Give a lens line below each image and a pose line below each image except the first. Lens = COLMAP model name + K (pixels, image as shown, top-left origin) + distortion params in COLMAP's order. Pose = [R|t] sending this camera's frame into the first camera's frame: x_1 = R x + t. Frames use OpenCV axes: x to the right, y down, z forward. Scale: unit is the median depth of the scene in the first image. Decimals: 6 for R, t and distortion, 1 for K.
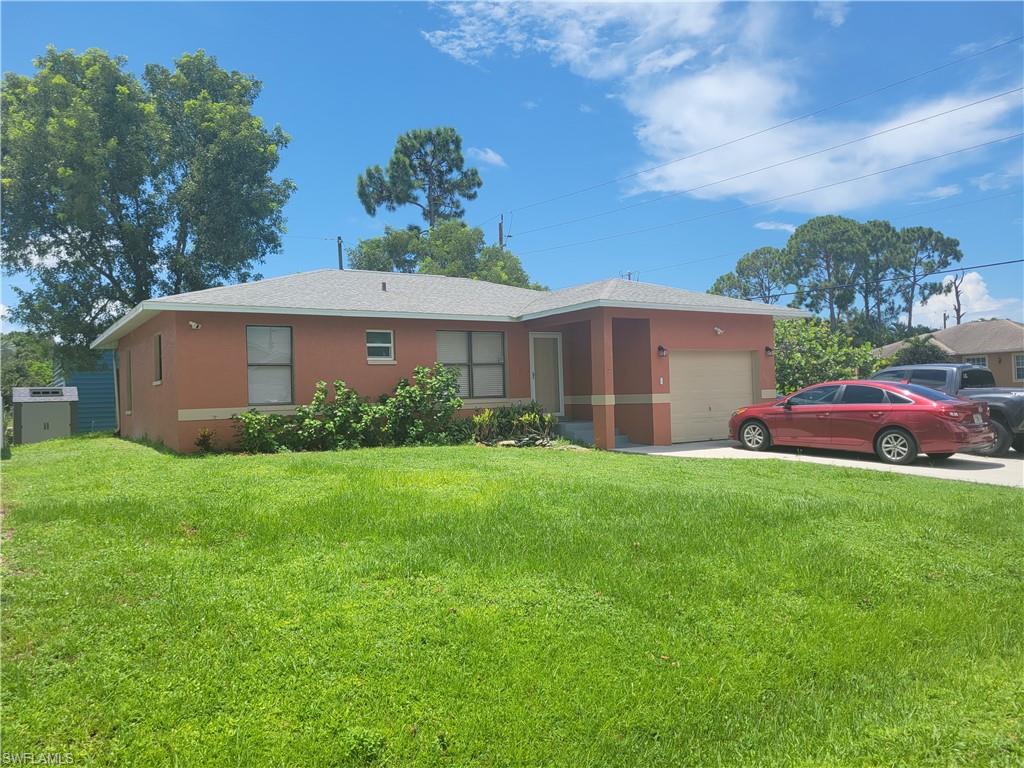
lens RADIAL K [[779.8, 0, 518.5], [0, 779.8, 382.2], [0, 0, 1]] dist [0.074521, -0.072351]
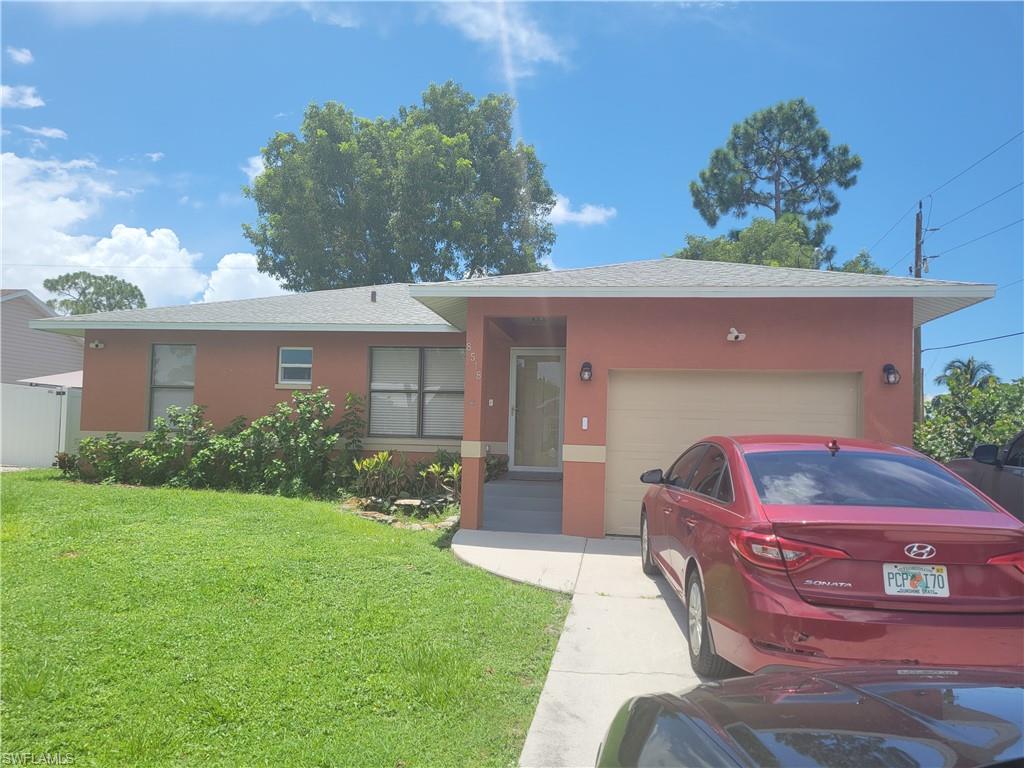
lens RADIAL K [[779.8, 0, 518.5], [0, 779.8, 382.2], [0, 0, 1]] dist [0.074521, -0.072351]
pose [[0.723424, 0.002458, -0.690399, 0.252607], [-0.040124, 0.998453, -0.038489, -0.003522], [0.689237, 0.055545, 0.722404, 0.258106]]
